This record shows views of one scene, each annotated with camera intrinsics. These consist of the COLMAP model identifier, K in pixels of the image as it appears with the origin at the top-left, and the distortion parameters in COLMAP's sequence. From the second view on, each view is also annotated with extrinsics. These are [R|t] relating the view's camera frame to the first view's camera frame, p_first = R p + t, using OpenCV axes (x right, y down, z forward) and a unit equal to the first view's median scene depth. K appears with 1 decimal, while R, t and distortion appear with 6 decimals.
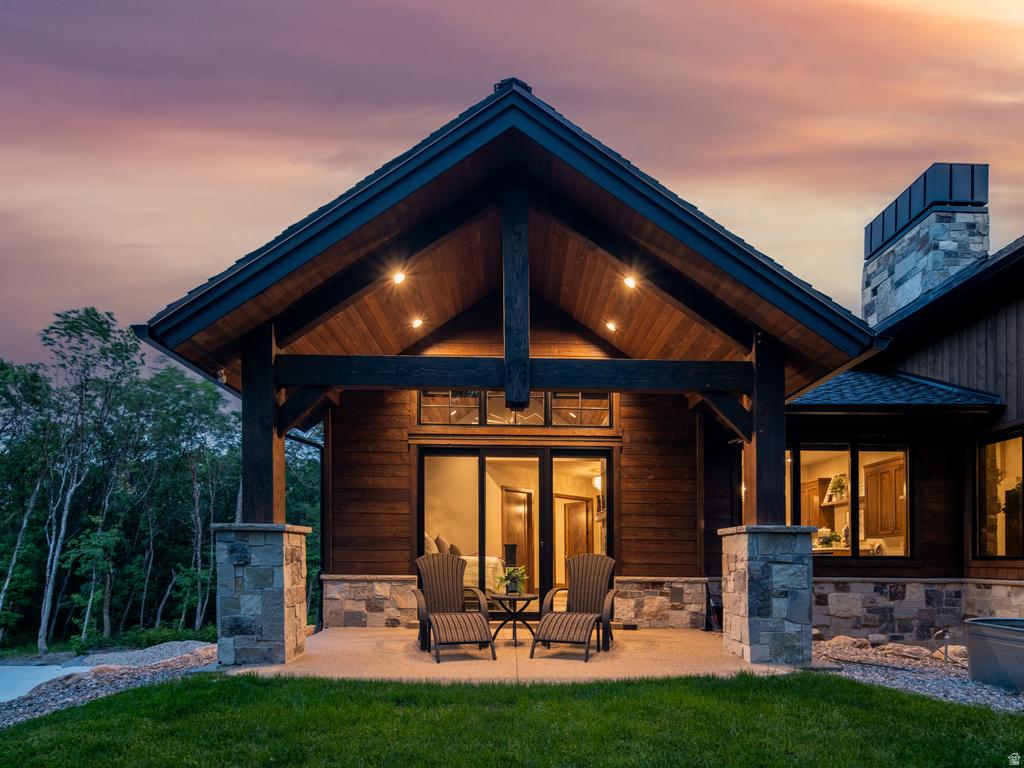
lens RADIAL K [[562.3, 0, 512.0], [0, 562.3, 384.0], [0, 0, 1]] dist [0.001907, 0.000055]
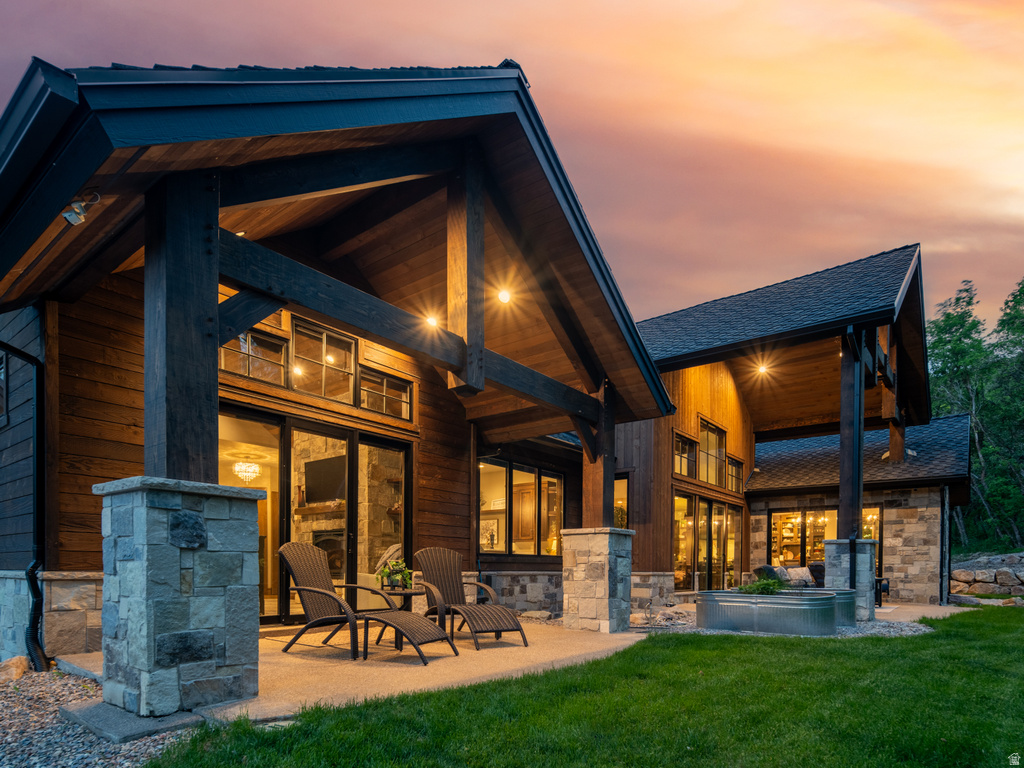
lens RADIAL K [[573.1, 0, 511.9], [0, 573.1, 393.1], [0, 0, 1]] dist [0.001726, -0.000011]
pose [[0.622817, 0.226884, 0.748747, -0.671544], [-0.236658, 0.966828, -0.096111, 0.117880], [-0.745716, -0.117337, 0.655851, 0.305666]]
